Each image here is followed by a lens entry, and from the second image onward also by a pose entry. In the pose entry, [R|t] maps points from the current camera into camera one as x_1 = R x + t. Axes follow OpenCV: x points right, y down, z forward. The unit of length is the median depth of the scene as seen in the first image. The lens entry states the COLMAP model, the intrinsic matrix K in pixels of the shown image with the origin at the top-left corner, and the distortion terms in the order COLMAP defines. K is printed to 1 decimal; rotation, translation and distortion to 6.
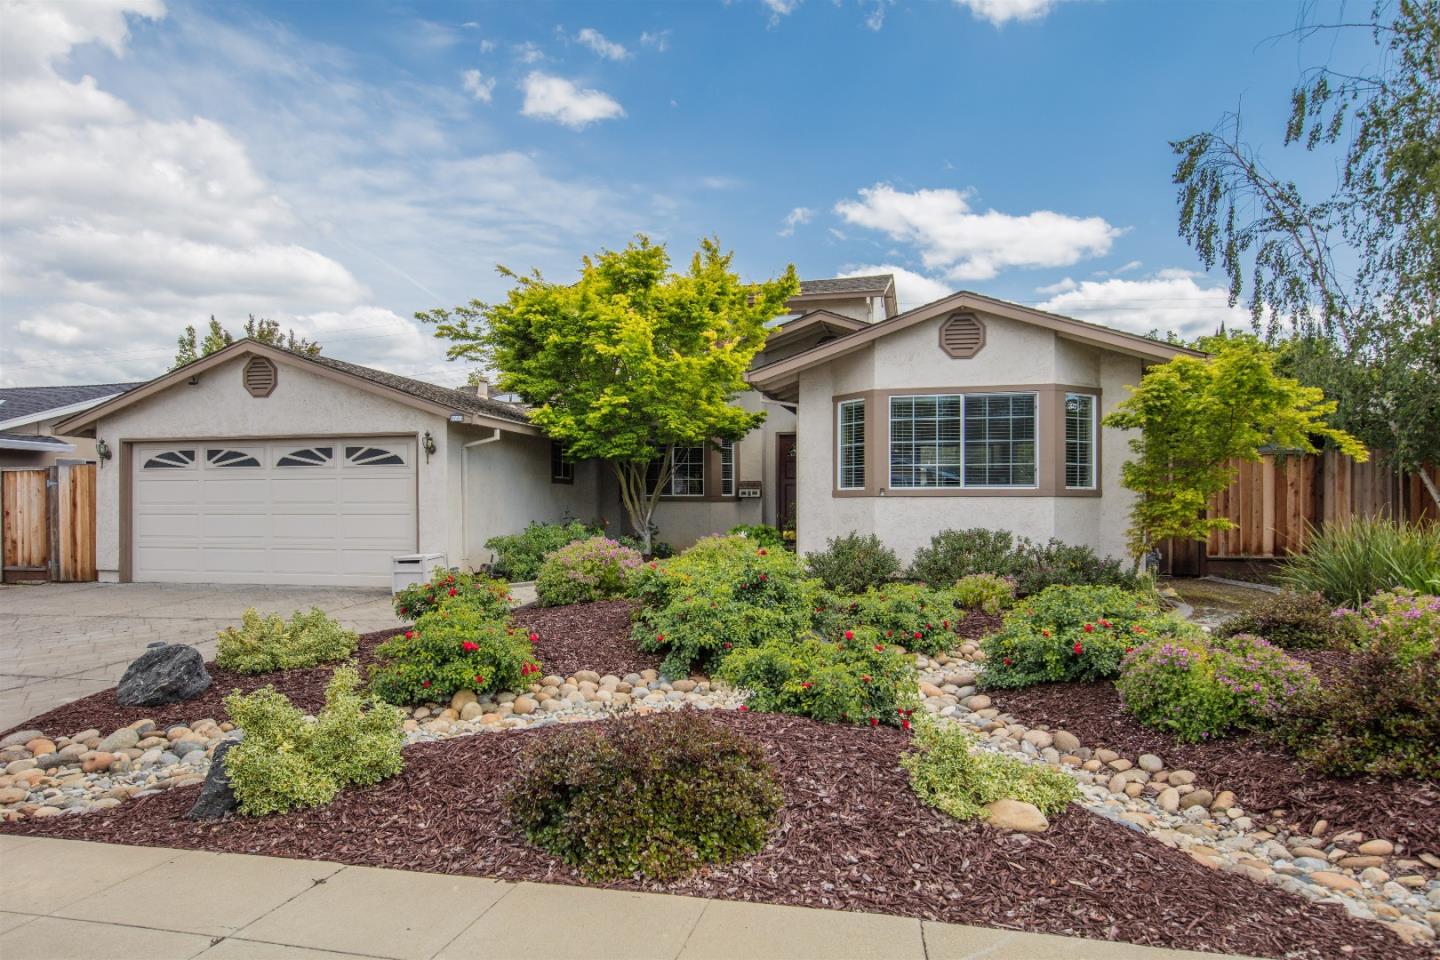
lens RADIAL K [[964.7, 0, 727.4], [0, 964.7, 506.0], [0, 0, 1]] dist [0.005863, -0.000908]
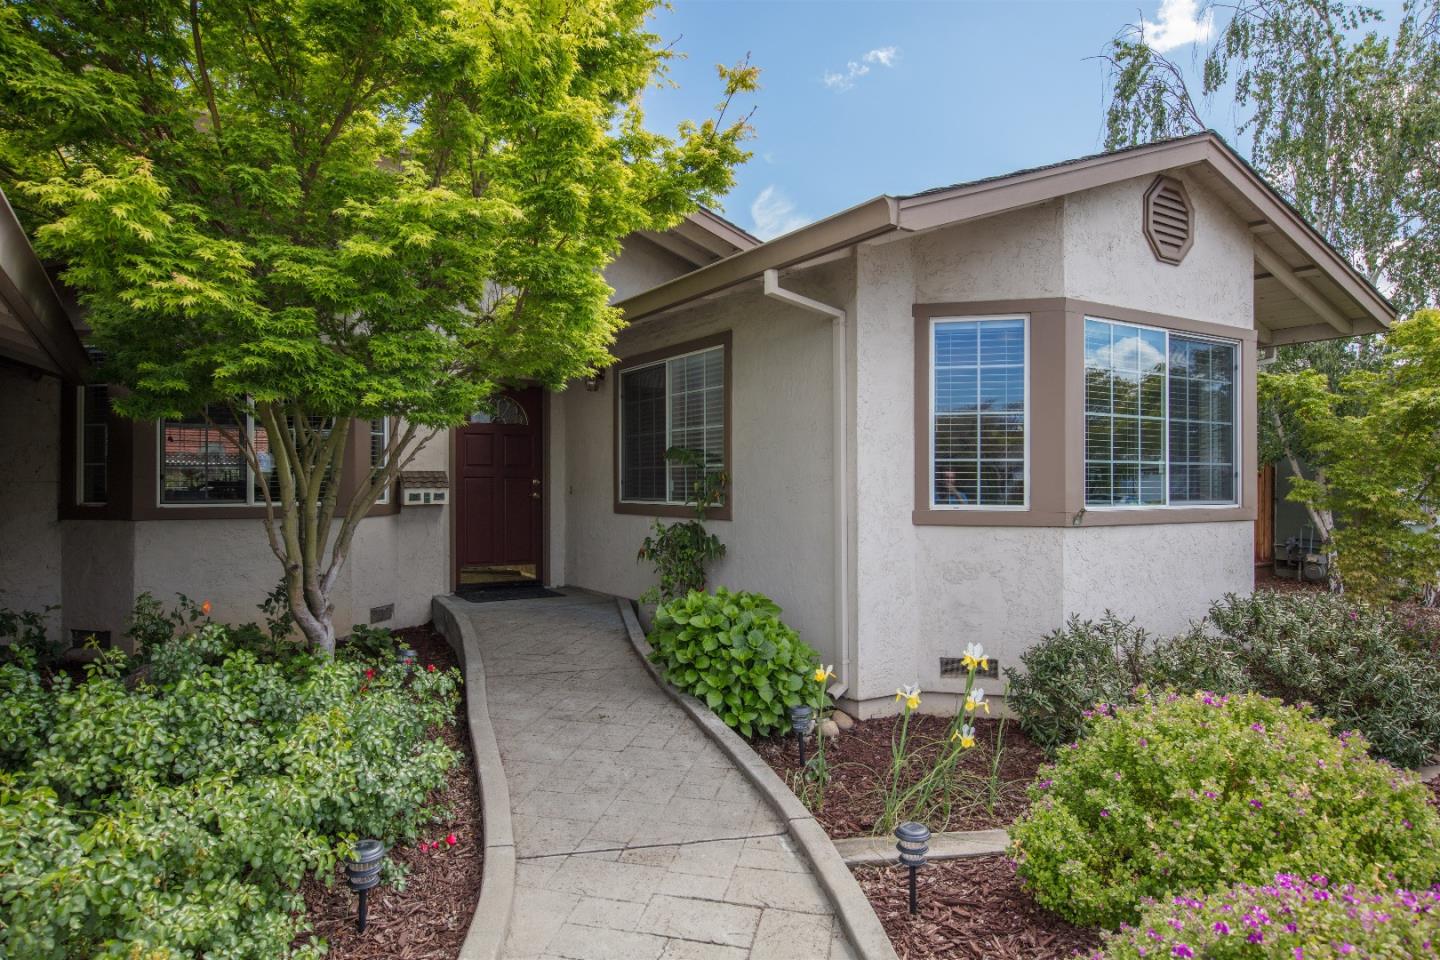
lens RADIAL K [[864.8, 0, 720.0], [0, 864.8, 480.0], [0, 0, 1]] dist [0.000776, 0.000063]
pose [[0.697586, 0.000936, 0.716500, -0.243422], [-0.003840, 0.999990, 0.002432, -0.030507], [-0.716491, -0.004447, 0.697582, 0.761942]]
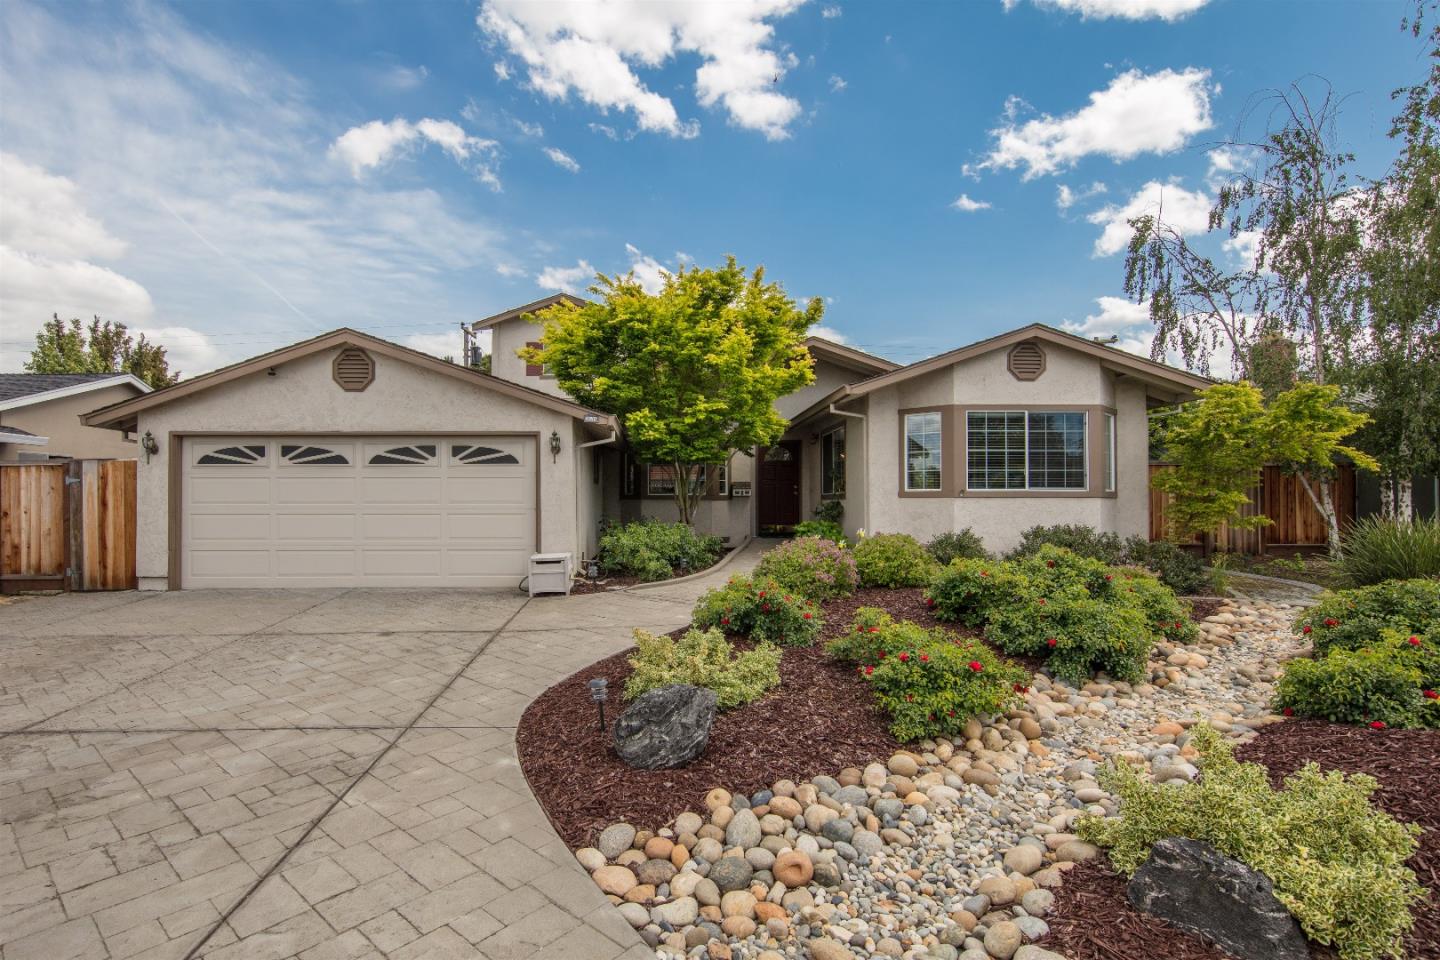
lens RADIAL K [[728.9, 0, 680.0], [0, 728.9, 489.8], [0, 0, 1]] dist [0.004292, 0.000289]
pose [[0.965623, 0.003942, 0.259918, -0.359645], [-0.000828, 0.999927, -0.012090, -0.007316], [-0.259947, 0.011460, 0.965555, 0.224266]]
